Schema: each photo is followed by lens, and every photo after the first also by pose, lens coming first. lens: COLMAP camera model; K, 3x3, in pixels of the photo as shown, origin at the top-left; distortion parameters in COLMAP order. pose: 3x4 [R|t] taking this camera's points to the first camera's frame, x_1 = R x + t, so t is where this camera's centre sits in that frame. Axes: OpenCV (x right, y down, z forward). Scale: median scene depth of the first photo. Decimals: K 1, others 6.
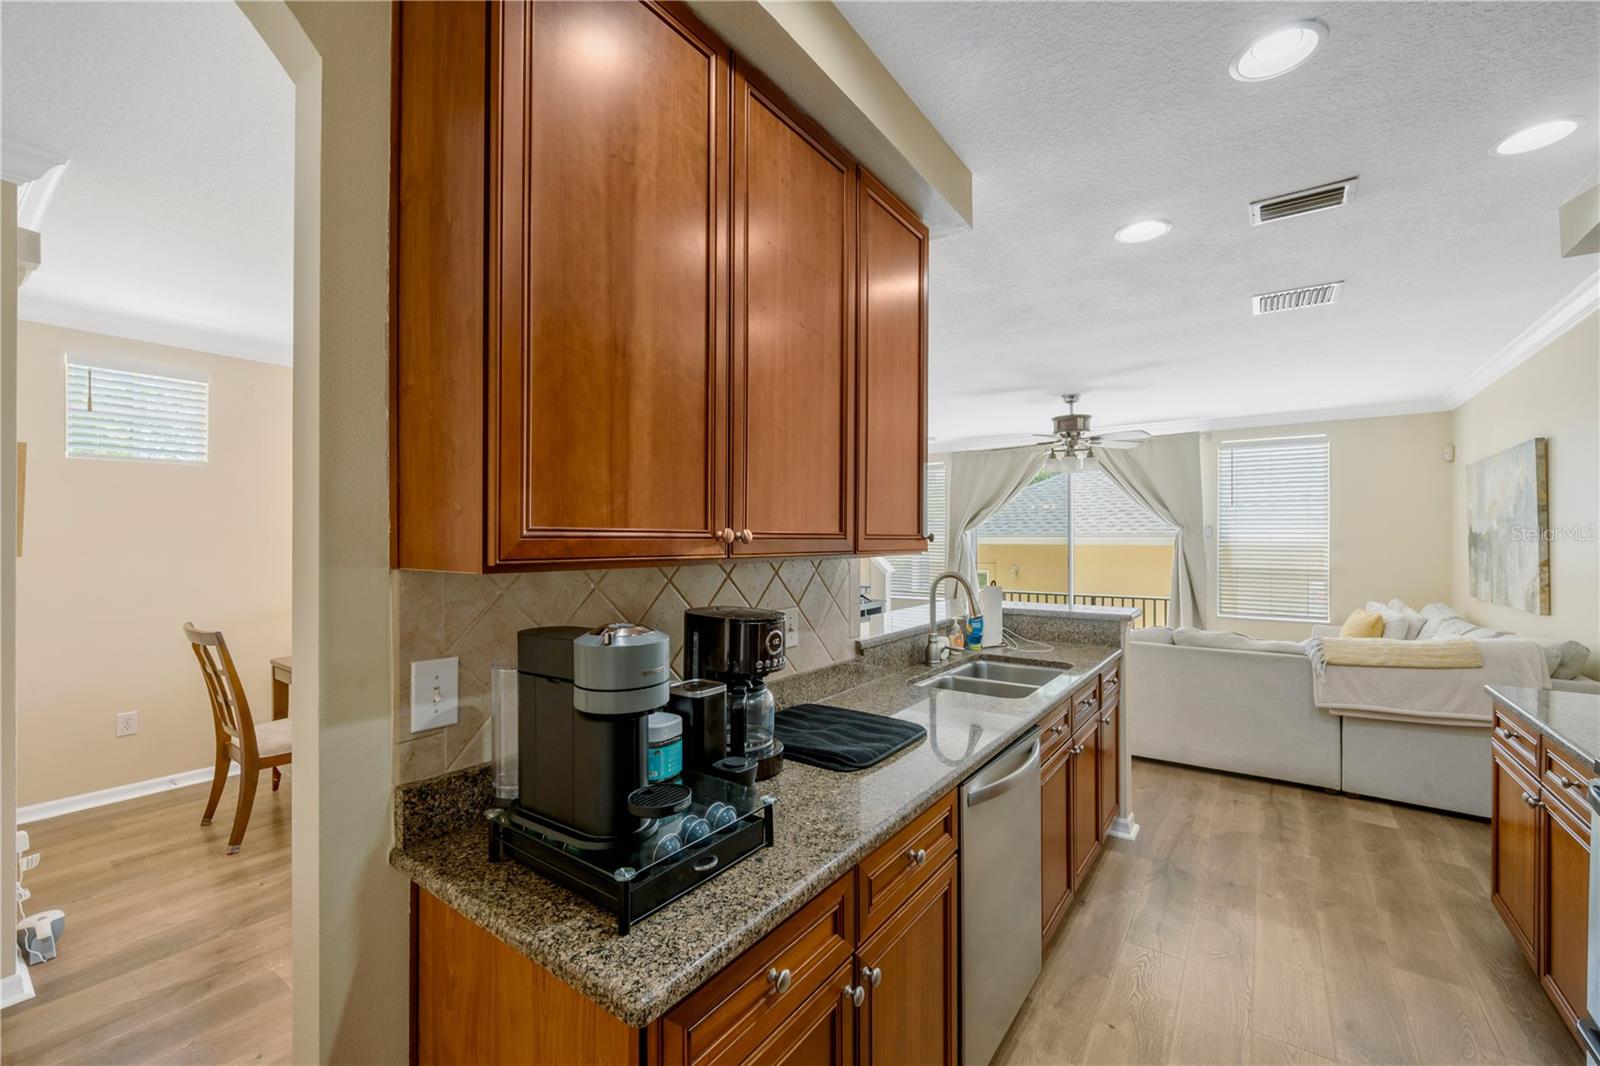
lens RADIAL K [[655.5, 0, 803.5], [0, 655.5, 535.4], [0, 0, 1]] dist [-0.002330, -0.000304]
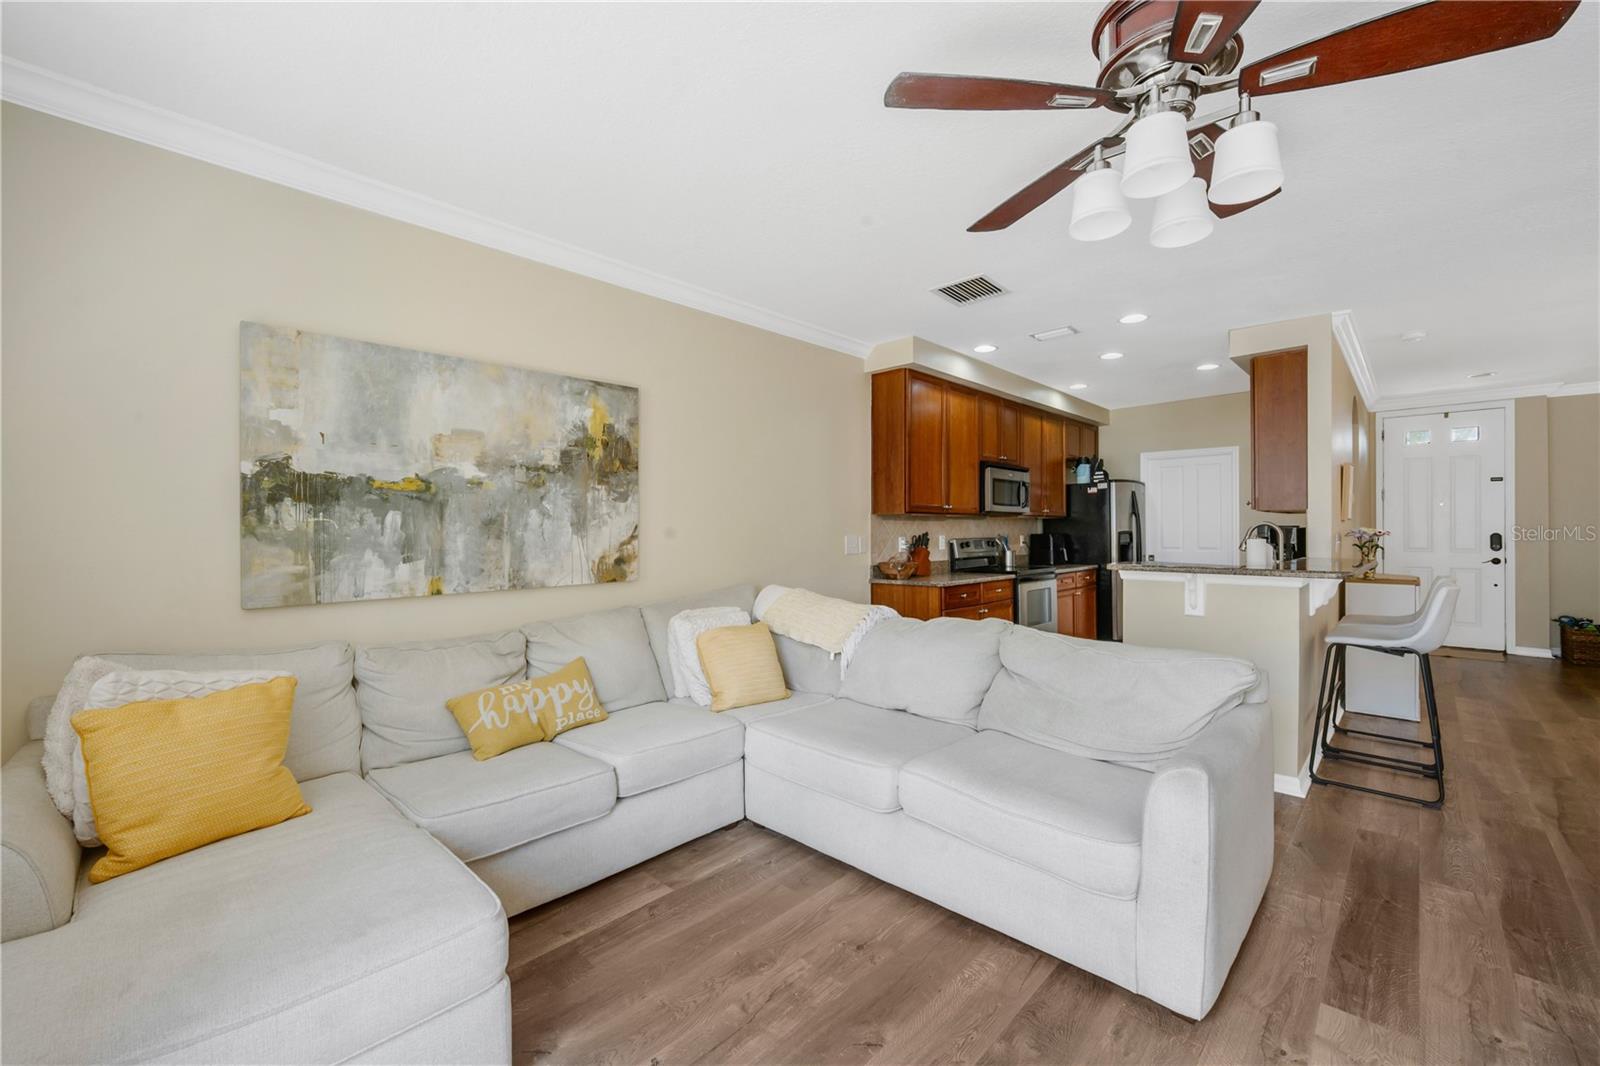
lens RADIAL K [[658.2, 0, 807.5], [0, 658.2, 525.8], [0, 0, 1]] dist [-0.002481, 0.000031]
pose [[-0.991427, 0.003707, 0.130609, 0.525010], [0.002370, 0.999943, -0.010387, 0.037697], [-0.130640, -0.009989, -0.991380, 1.298389]]
